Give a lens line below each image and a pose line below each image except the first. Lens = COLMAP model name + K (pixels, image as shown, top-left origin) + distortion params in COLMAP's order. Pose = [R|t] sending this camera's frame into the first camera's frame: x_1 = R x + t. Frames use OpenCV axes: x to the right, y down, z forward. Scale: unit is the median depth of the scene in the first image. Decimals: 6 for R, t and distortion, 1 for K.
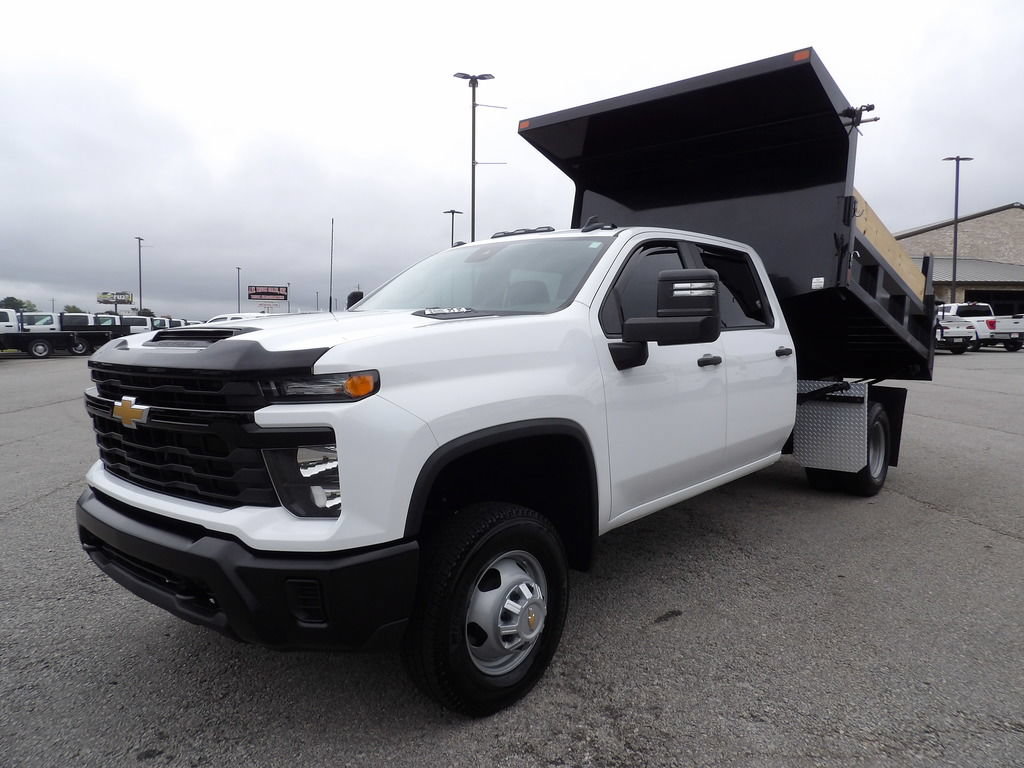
lens RADIAL K [[732.2, 0, 517.6], [0, 732.2, 380.7], [0, 0, 1]] dist [-0.035447, 0.044318]
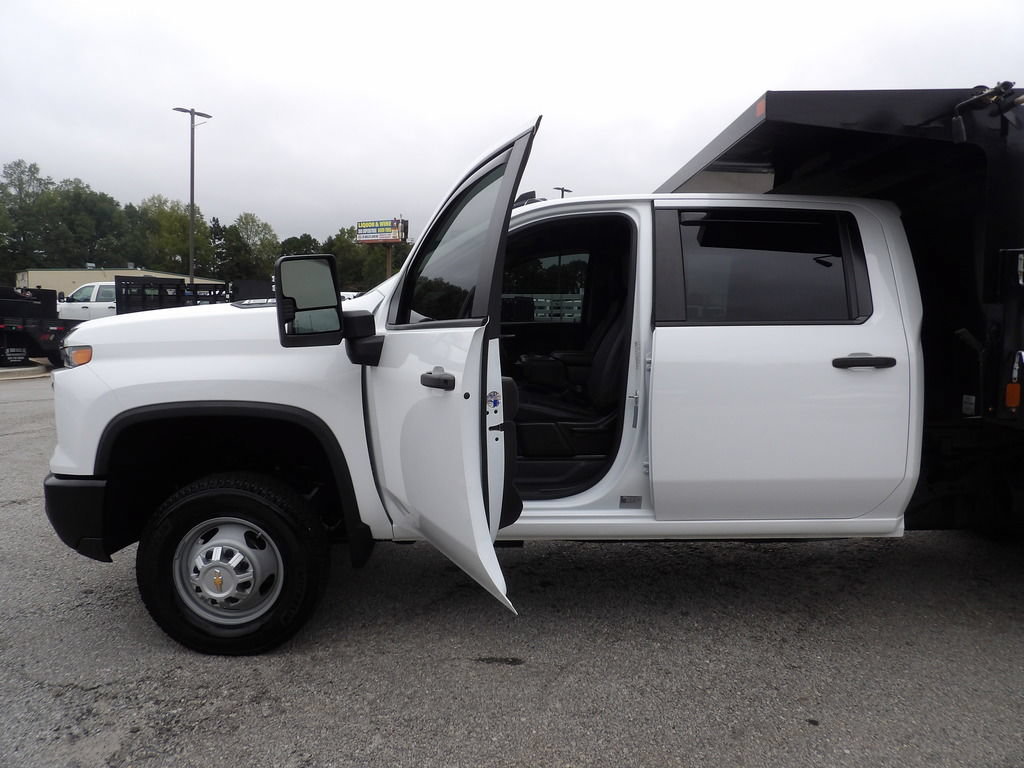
lens RADIAL K [[732.2, 0, 516.8], [0, 732.2, 380.0], [0, 0, 1]] dist [-0.035447, 0.044318]
pose [[0.660331, 0.073010, -0.747417, 0.954156], [-0.067134, 0.997017, 0.038079, -0.040462], [0.747968, 0.025032, 0.663262, 0.512975]]
